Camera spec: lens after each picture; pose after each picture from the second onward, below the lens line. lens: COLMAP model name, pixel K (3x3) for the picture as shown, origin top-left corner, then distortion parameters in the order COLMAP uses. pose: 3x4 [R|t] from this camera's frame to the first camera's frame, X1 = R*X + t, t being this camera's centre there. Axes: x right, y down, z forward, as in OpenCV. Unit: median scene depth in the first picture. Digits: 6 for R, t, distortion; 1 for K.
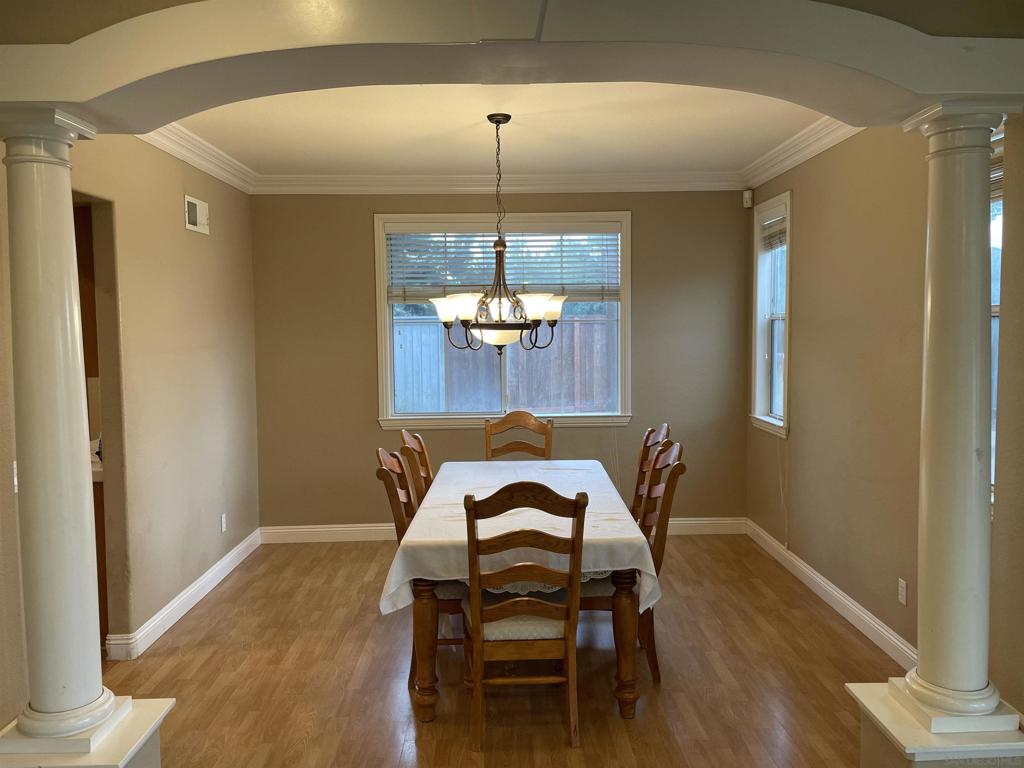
lens RADIAL K [[808.2, 0, 515.8], [0, 808.2, 380.6], [0, 0, 1]] dist [0.078576, -0.106616]
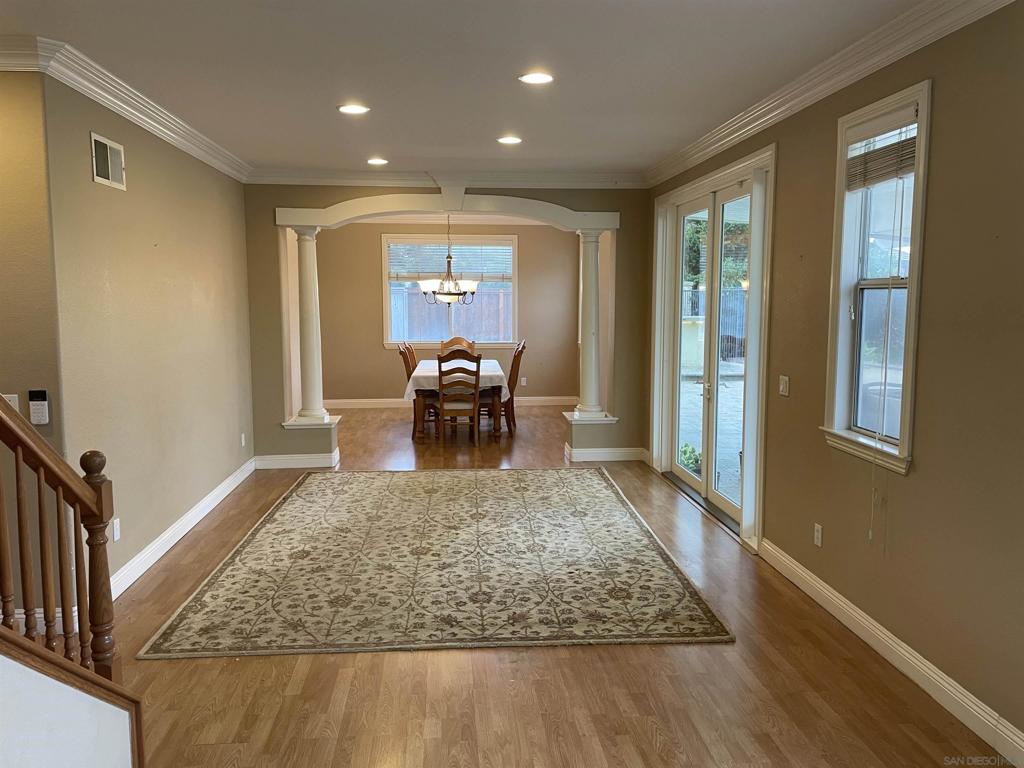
lens RADIAL K [[768.4, 0, 516.0], [0, 768.4, 383.3], [0, 0, 1]] dist [0.082362, -0.097213]
pose [[0.997558, 0.002105, 0.069808, 0.017329], [-0.005041, 0.999109, 0.041911, 0.090326], [-0.069657, -0.042160, 0.996680, -1.158148]]
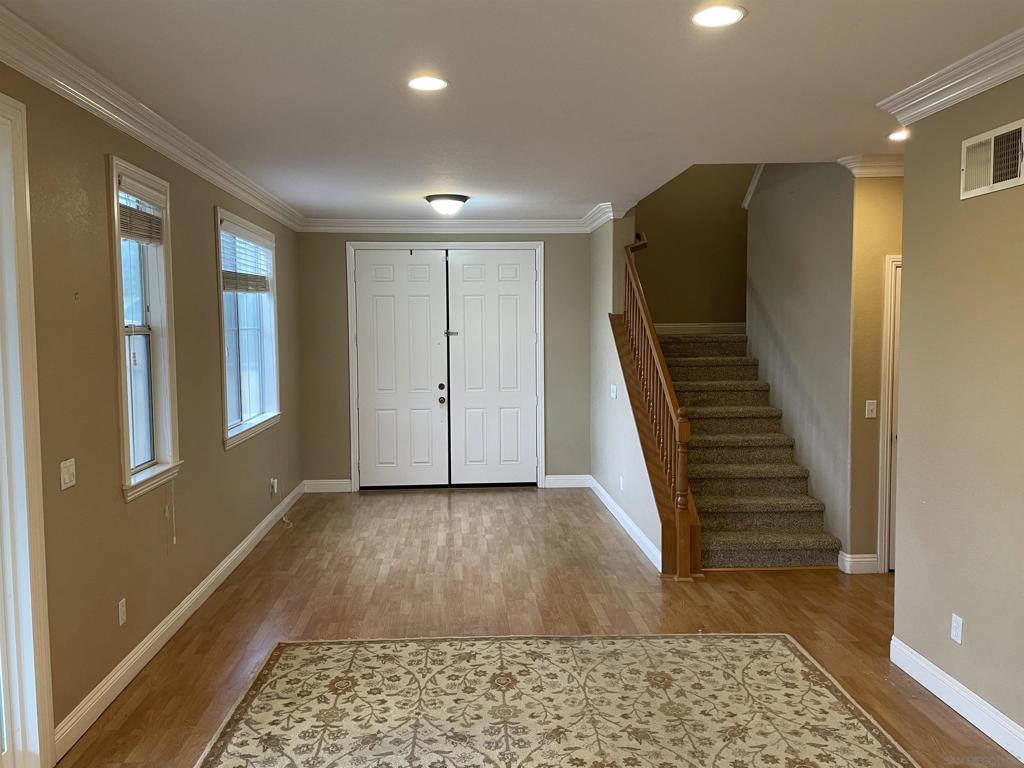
lens RADIAL K [[808.2, 0, 510.3], [0, 808.2, 379.5], [0, 0, 1]] dist [0.078576, -0.106616]
pose [[-0.998994, 0.022605, -0.038737, 0.229723], [0.016926, 0.989847, 0.141126, -0.629844], [0.041534, 0.140328, -0.989233, 7.650124]]
